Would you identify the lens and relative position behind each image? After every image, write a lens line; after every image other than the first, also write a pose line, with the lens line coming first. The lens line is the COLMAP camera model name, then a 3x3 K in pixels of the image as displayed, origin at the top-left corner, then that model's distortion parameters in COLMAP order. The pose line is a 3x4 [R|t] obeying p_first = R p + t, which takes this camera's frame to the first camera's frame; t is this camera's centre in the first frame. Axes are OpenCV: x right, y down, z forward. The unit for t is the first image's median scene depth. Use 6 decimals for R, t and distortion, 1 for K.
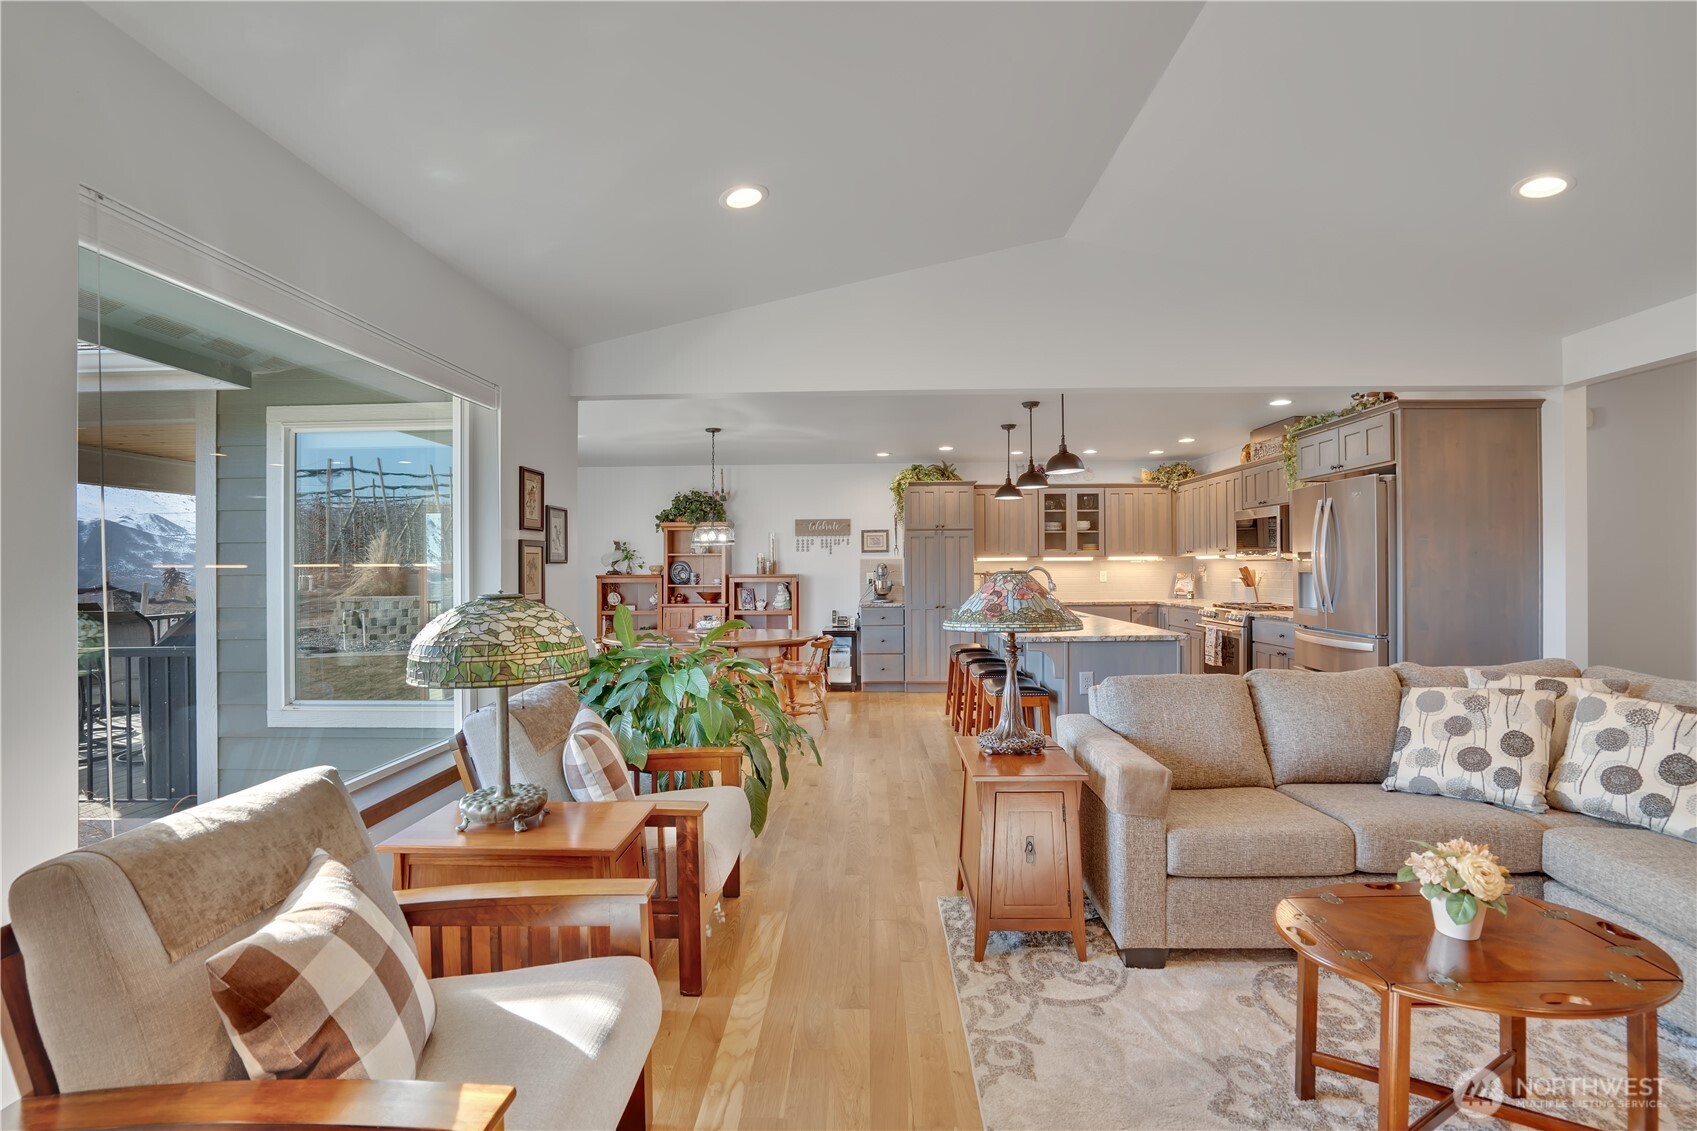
lens RADIAL K [[786.1, 0, 853.1], [0, 786.1, 556.4], [0, 0, 1]] dist [-0.045916, 0.016470]
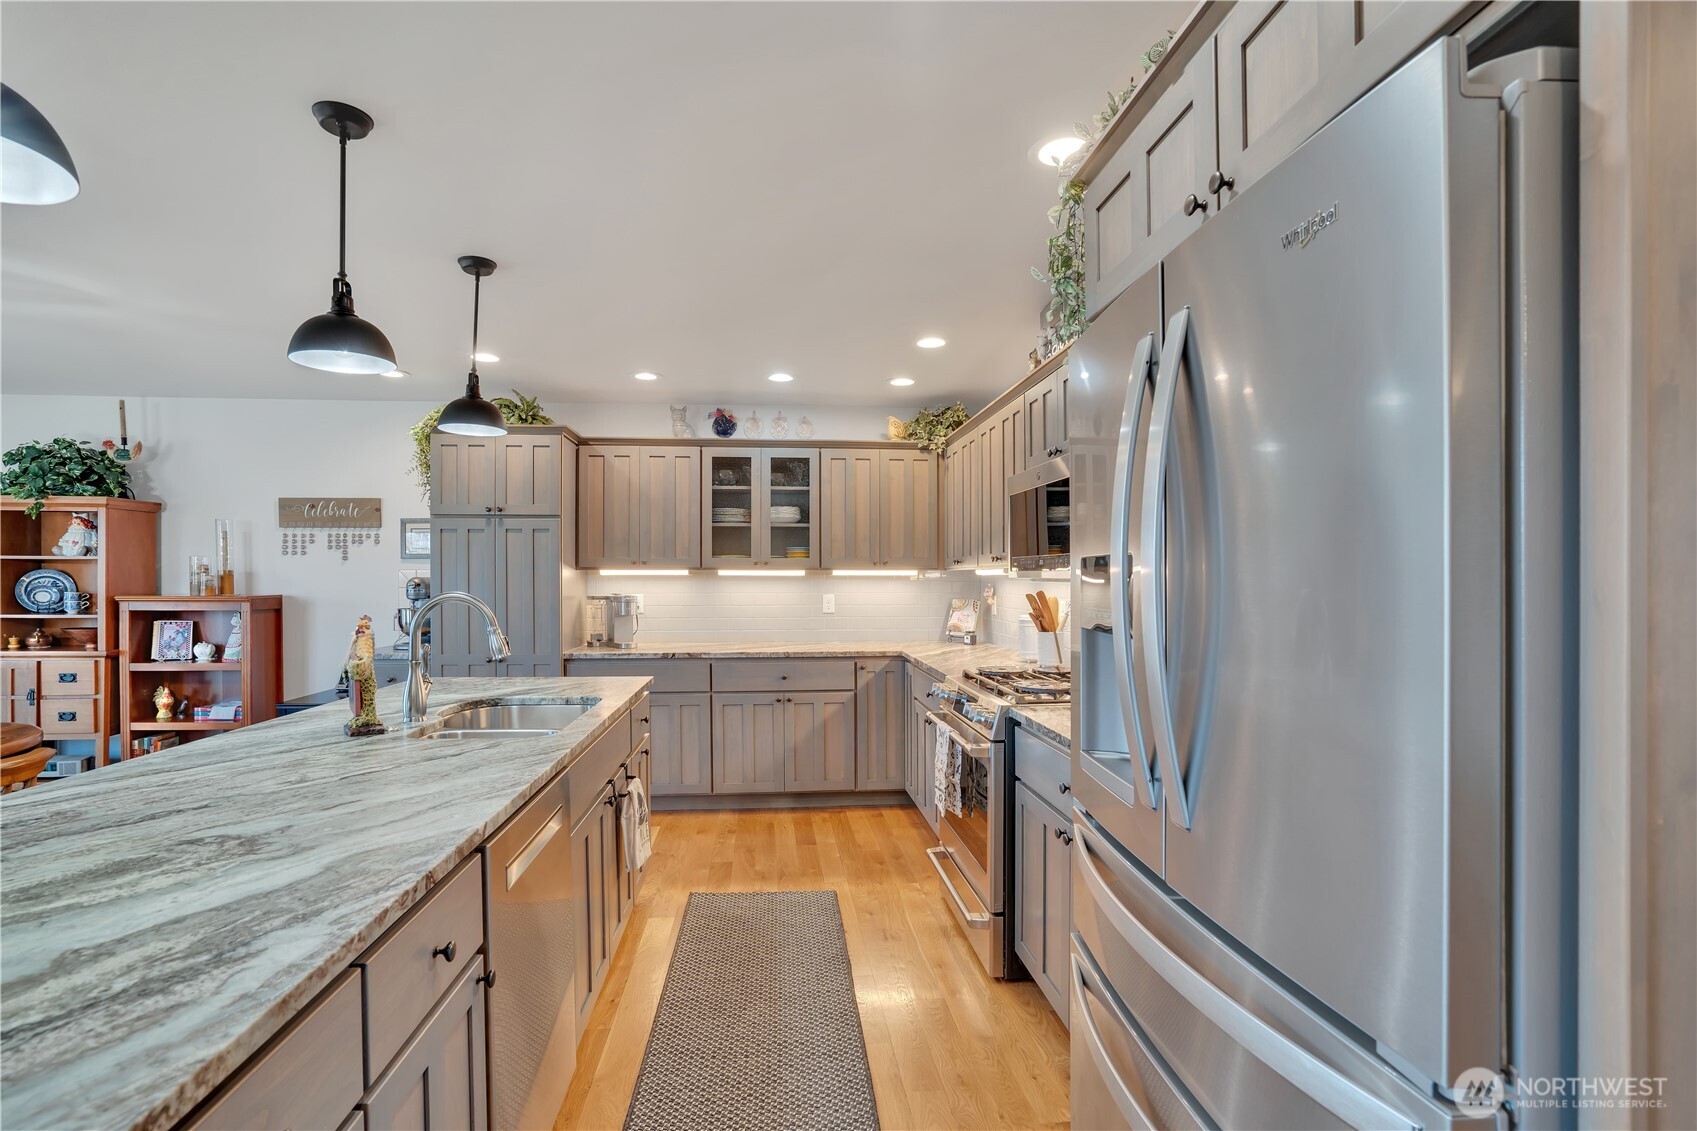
lens RADIAL K [[805.8, 0, 839.6], [0, 805.8, 556.9], [0, 0, 1]] dist [-0.037203, 0.011175]
pose [[0.994132, 0.011408, 0.107575, 0.322475], [-0.009351, 0.999764, -0.019600, 0.002678], [-0.107773, 0.018479, 0.994004, 0.496257]]
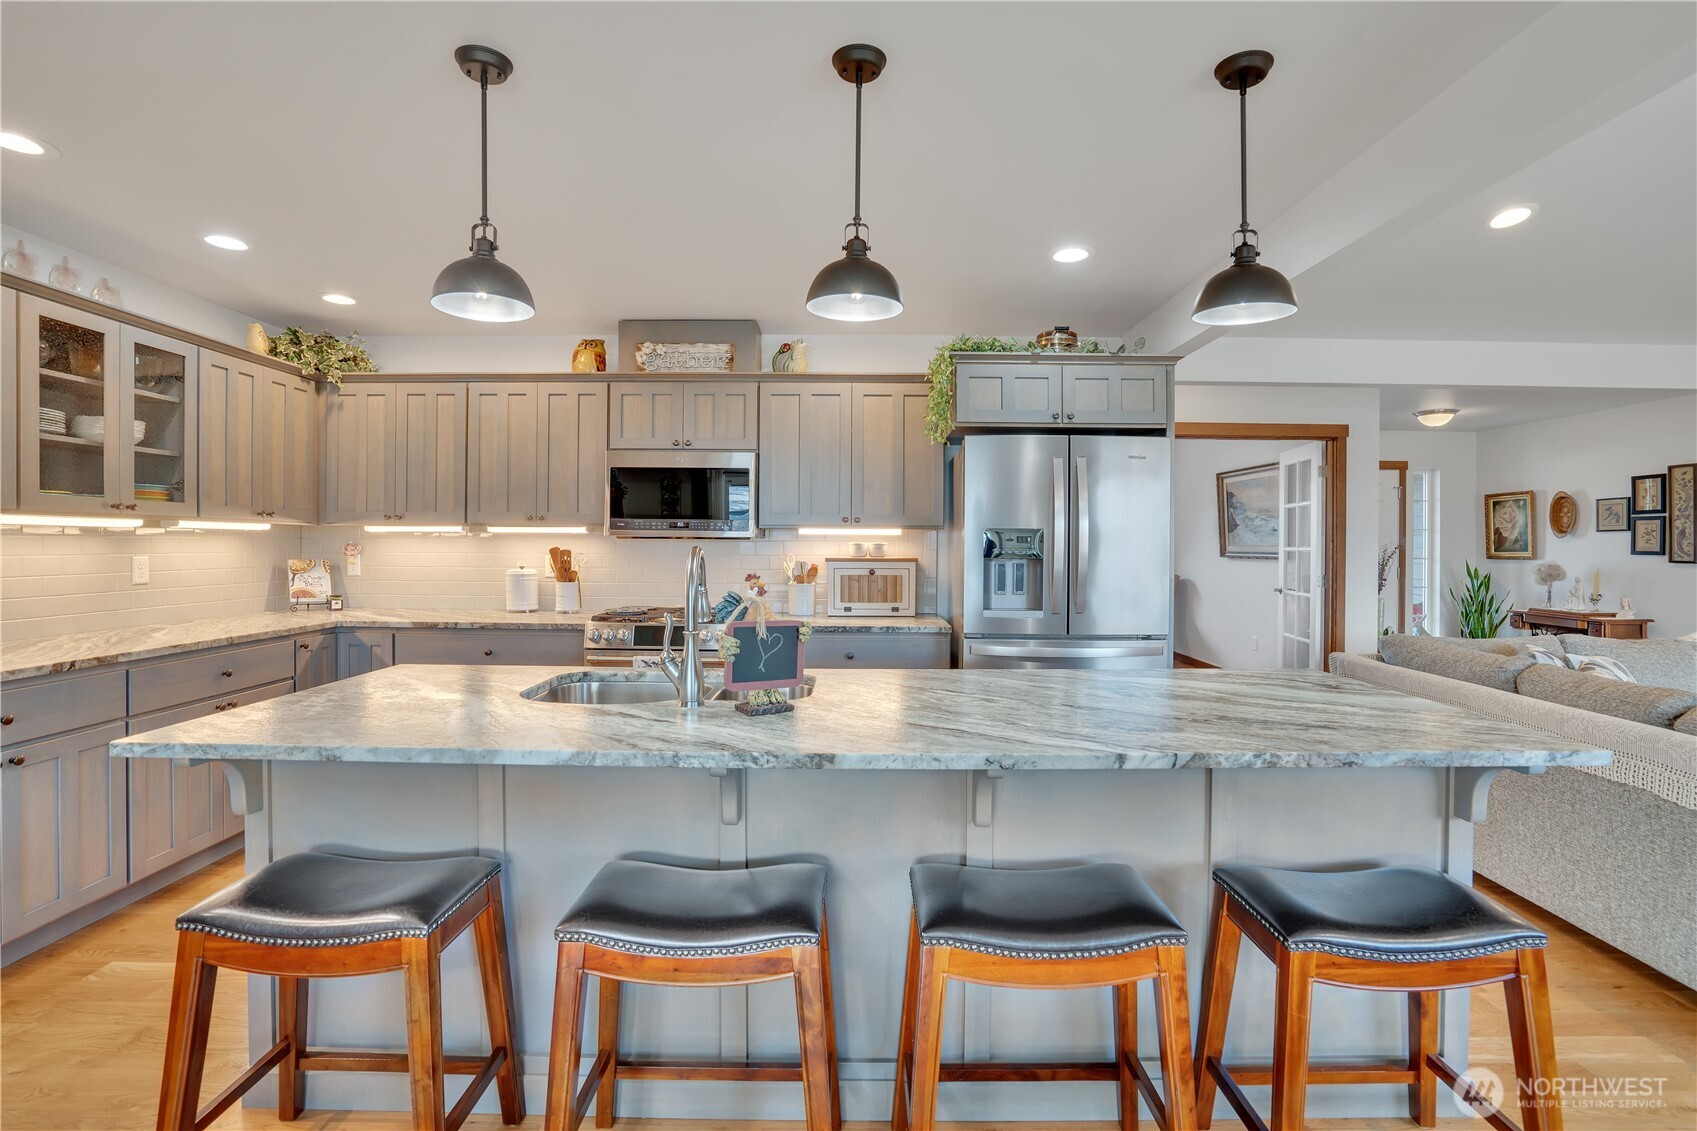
lens RADIAL K [[786.1, 0, 840.0], [0, 786.1, 551.5], [0, 0, 1]] dist [-0.045916, 0.016470]
pose [[-0.019486, -0.004854, 0.999798, -0.085420], [-0.018431, 0.999820, 0.004495, 0.009776], [-0.999640, -0.018340, -0.019572, 0.804732]]
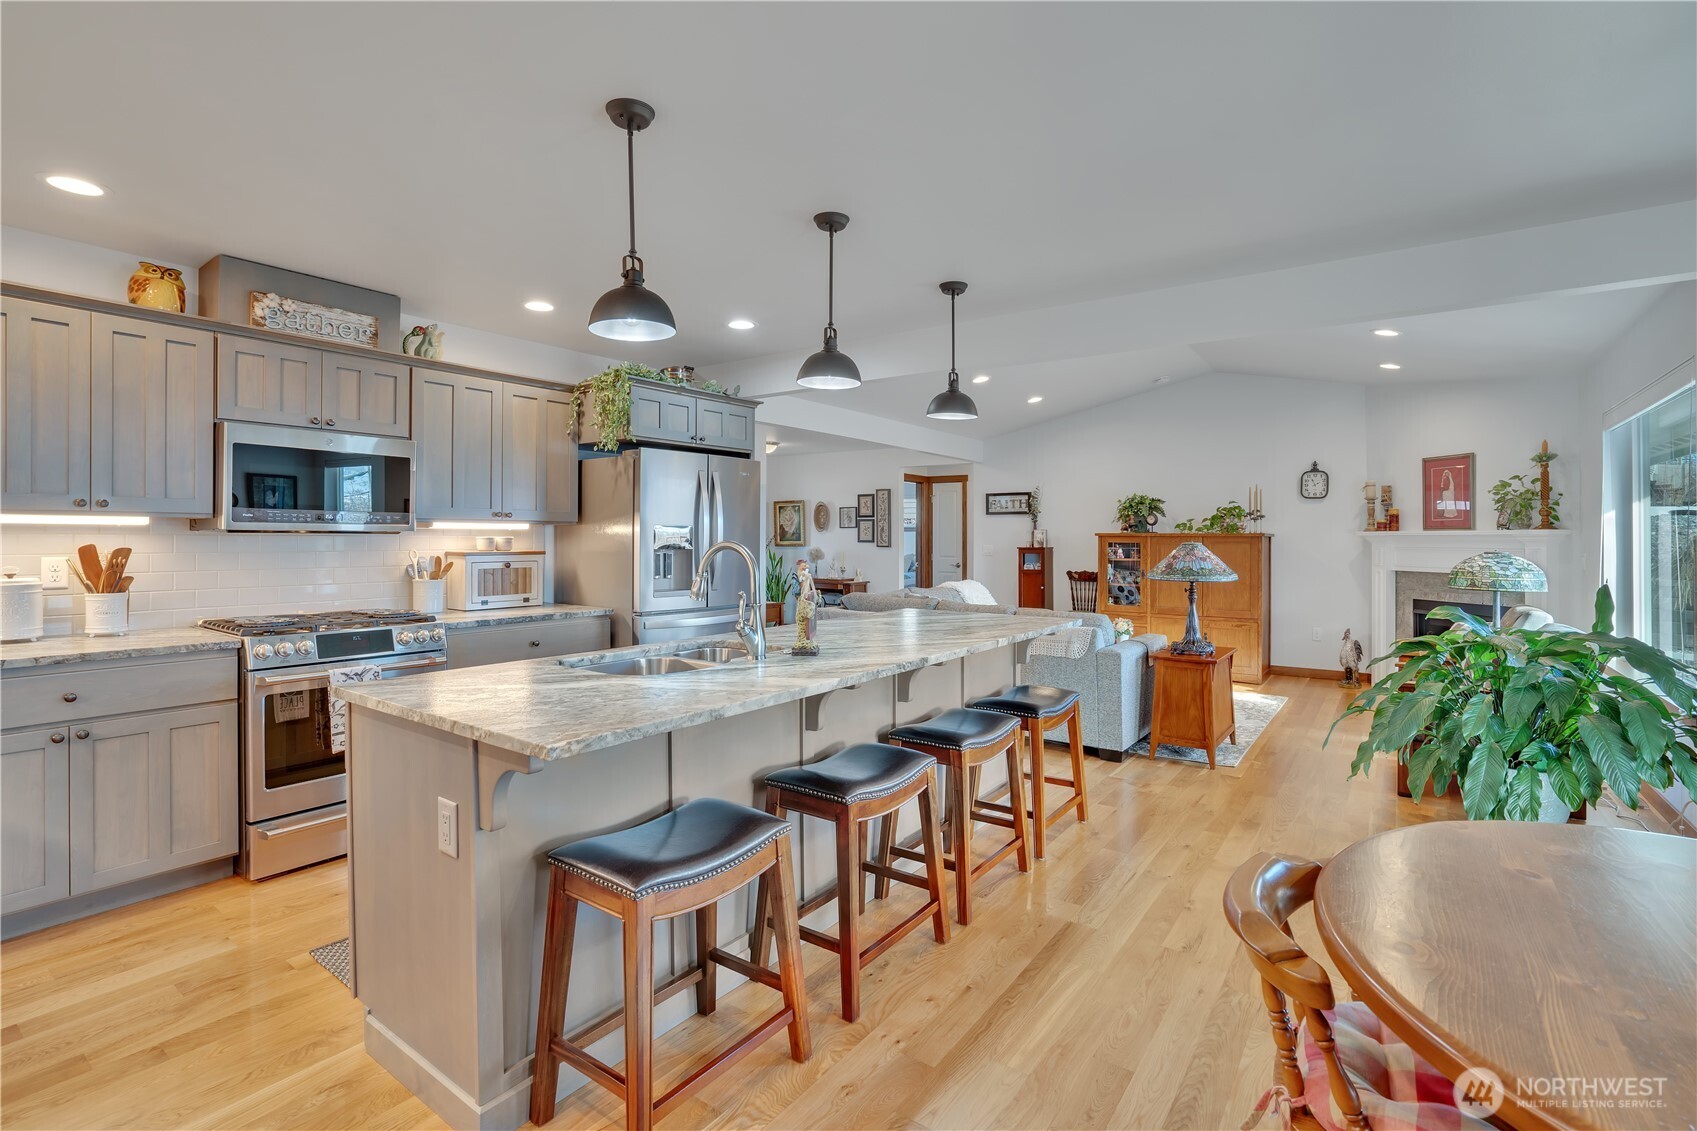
lens RADIAL K [[805.8, 0, 836.0], [0, 805.8, 543.3], [0, 0, 1]] dist [-0.037203, 0.011175]
pose [[-0.817660, -0.000394, 0.575701, -0.061351], [-0.005511, 0.999959, -0.007144, 0.013314], [-0.575674, -0.009014, -0.817629, 1.124374]]
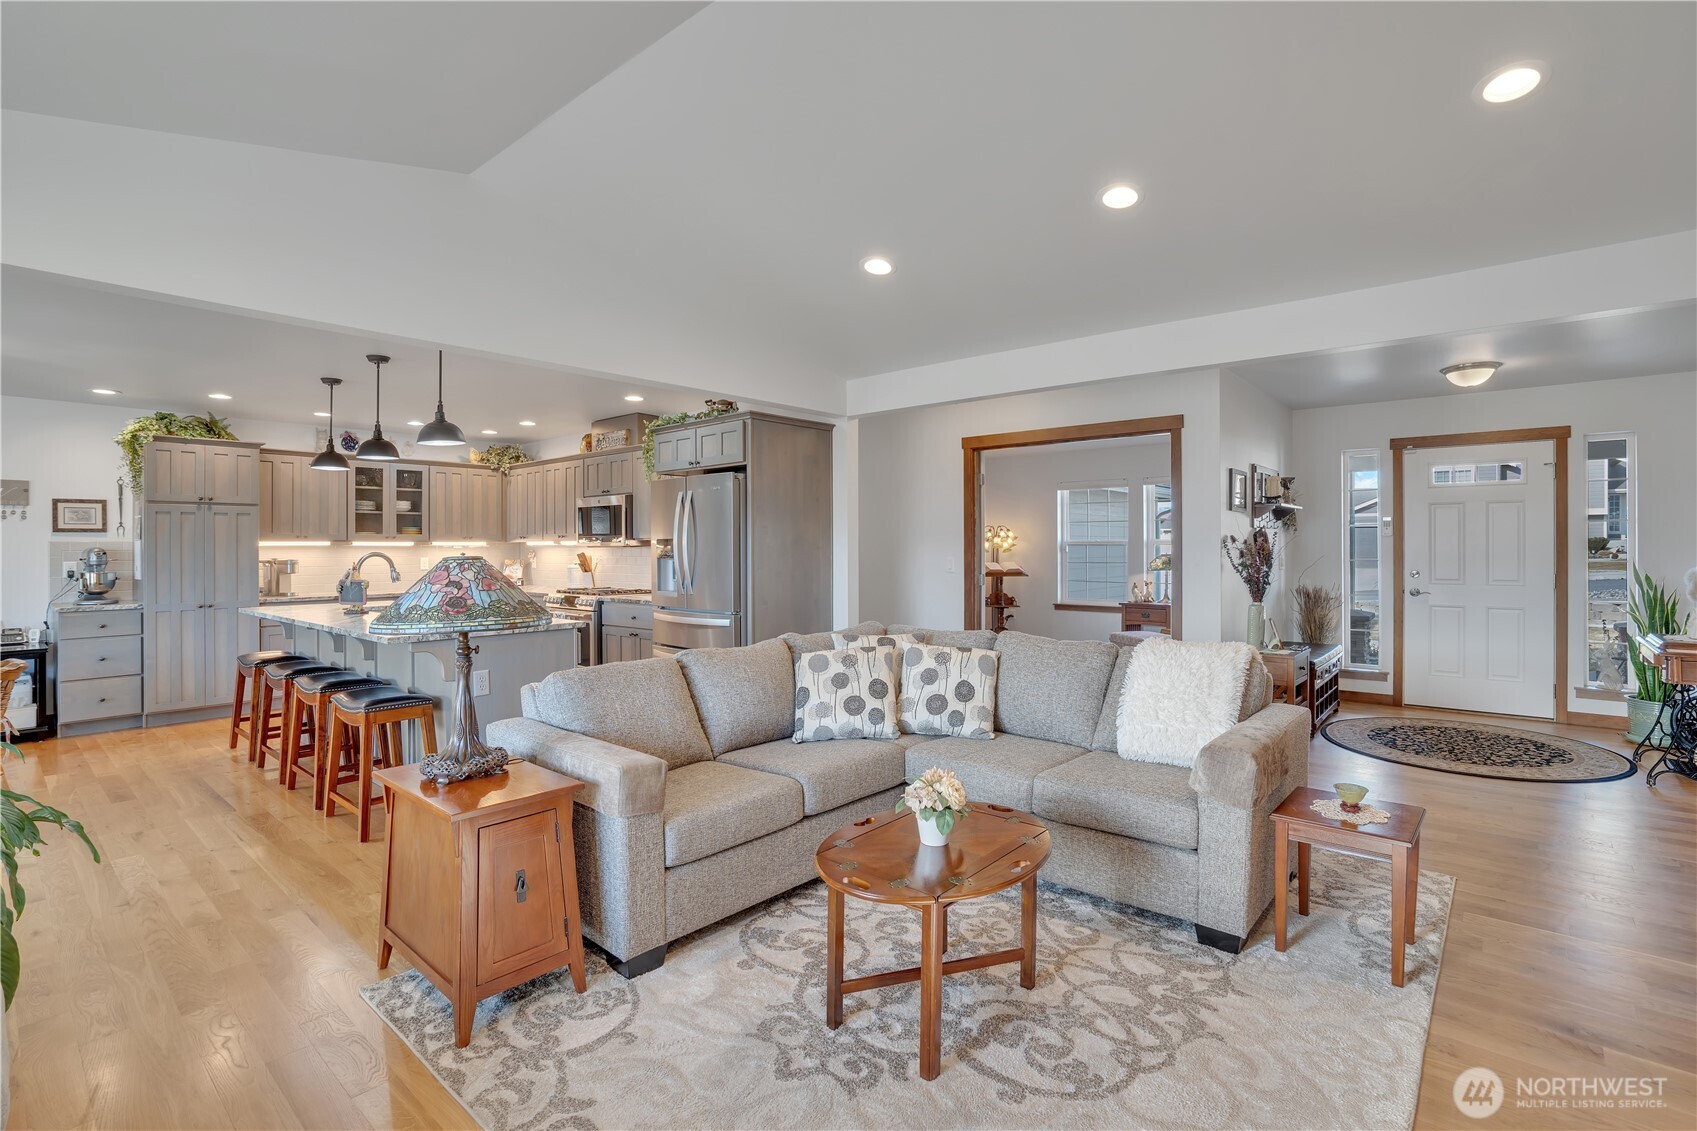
lens RADIAL K [[786.1, 0, 847.1], [0, 786.1, 543.7], [0, 0, 1]] dist [-0.045916, 0.016470]
pose [[0.639009, 0.008510, 0.769152, -0.069619], [-0.009264, 0.999951, -0.003367, 0.001408], [-0.769144, -0.004974, 0.639057, 0.068236]]
